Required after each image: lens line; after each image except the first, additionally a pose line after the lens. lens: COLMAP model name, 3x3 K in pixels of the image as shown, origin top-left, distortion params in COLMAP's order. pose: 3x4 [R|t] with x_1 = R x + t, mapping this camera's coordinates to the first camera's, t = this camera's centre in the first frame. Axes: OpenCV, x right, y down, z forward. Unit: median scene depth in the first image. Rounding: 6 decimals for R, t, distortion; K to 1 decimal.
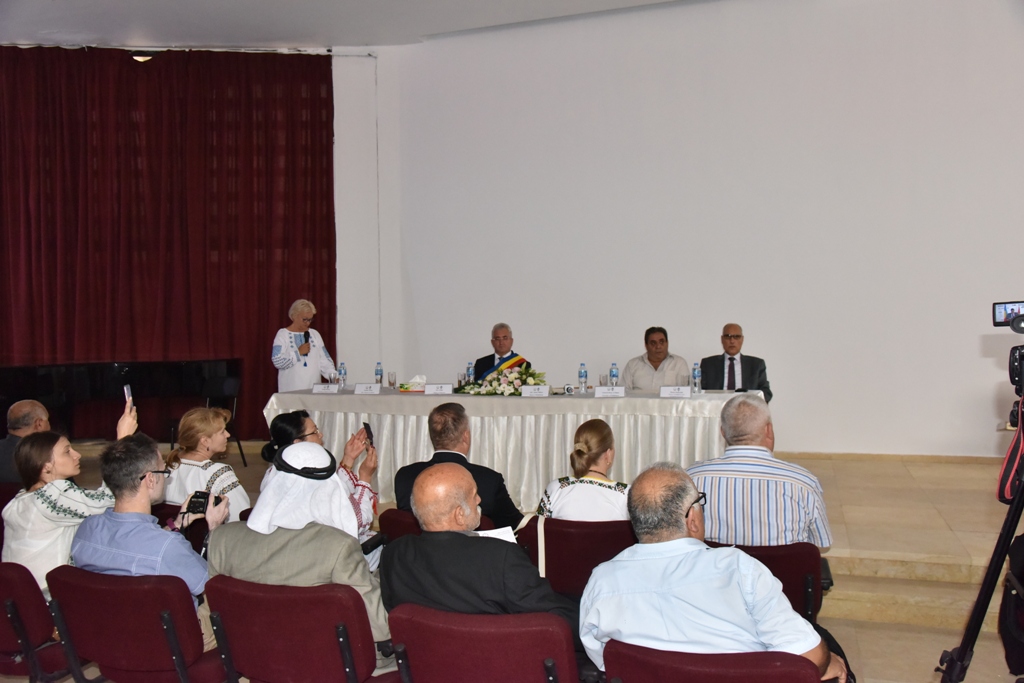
lens RADIAL K [[883.4, 0, 512.0], [0, 883.4, 341.5], [0, 0, 1]] dist [0.000002, -0.000039]
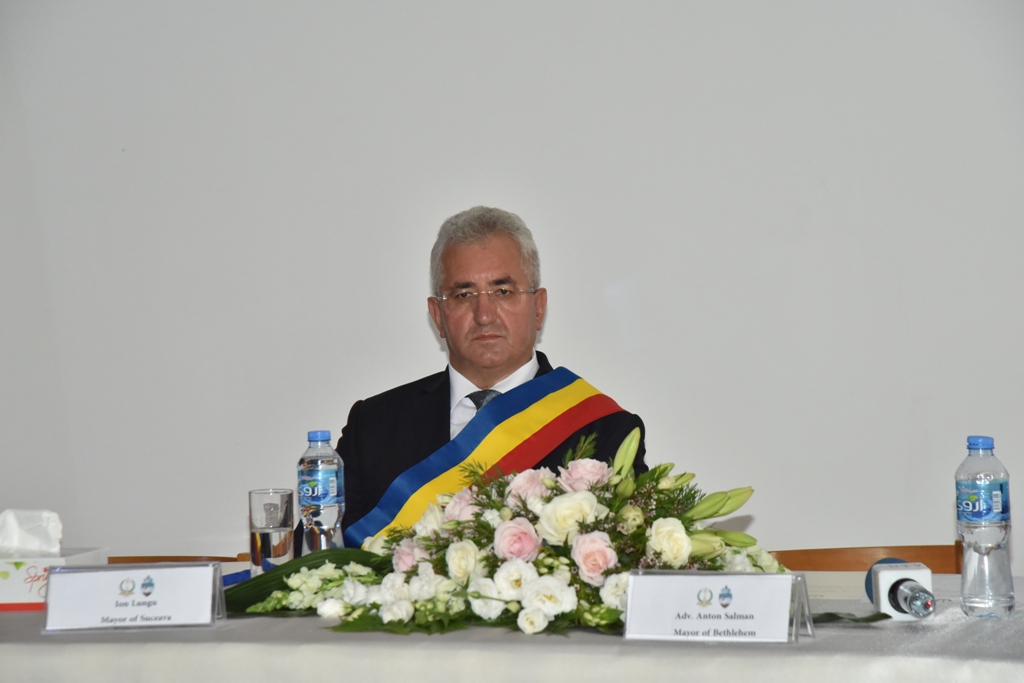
lens RADIAL K [[3549.7, 0, 512.0], [0, 3549.7, 341.5], [0, 0, 1]] dist [1.552138, 0.575290]
pose [[0.999907, -0.010829, 0.008333, -0.014953], [0.010685, 0.999797, 0.017082, -0.006481], [-0.008517, -0.016992, 0.999819, 0.298133]]
